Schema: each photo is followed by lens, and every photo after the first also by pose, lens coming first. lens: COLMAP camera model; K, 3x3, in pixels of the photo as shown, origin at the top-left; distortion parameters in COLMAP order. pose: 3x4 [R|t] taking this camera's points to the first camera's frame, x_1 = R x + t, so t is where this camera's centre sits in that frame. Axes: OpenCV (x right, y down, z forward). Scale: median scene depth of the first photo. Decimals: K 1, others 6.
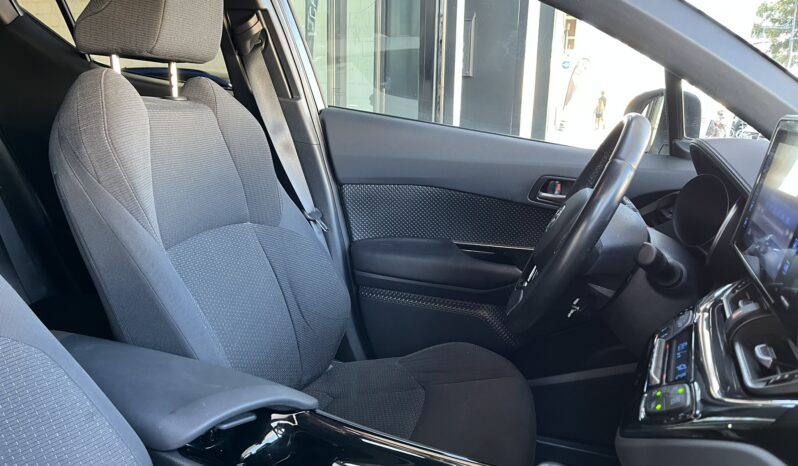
lens RADIAL K [[606.9, 0, 399.0], [0, 606.9, 233.0], [0, 0, 1]] dist [0.048299, -0.068570]
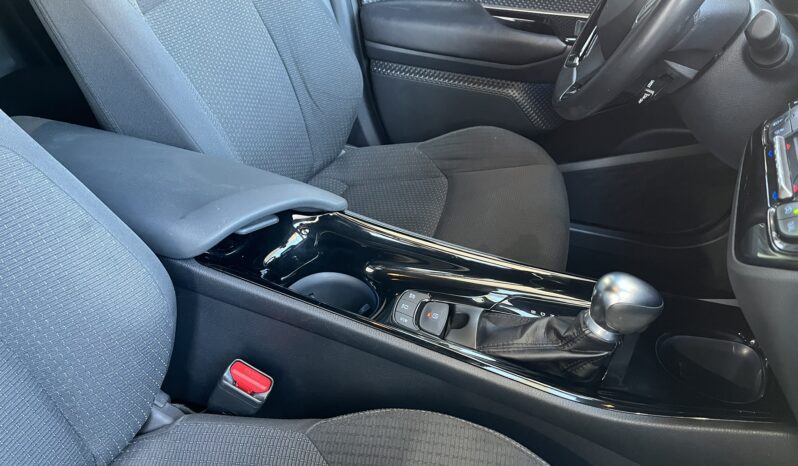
lens RADIAL K [[602.3, 0, 392.9], [0, 602.3, 231.5], [0, 0, 1]] dist [0.043775, -0.066470]
pose [[0.999871, 0.000577, 0.016060, -0.059763], [-0.006387, 0.931309, 0.364173, 0.001070], [-0.014746, -0.364229, 0.931193, 0.132878]]
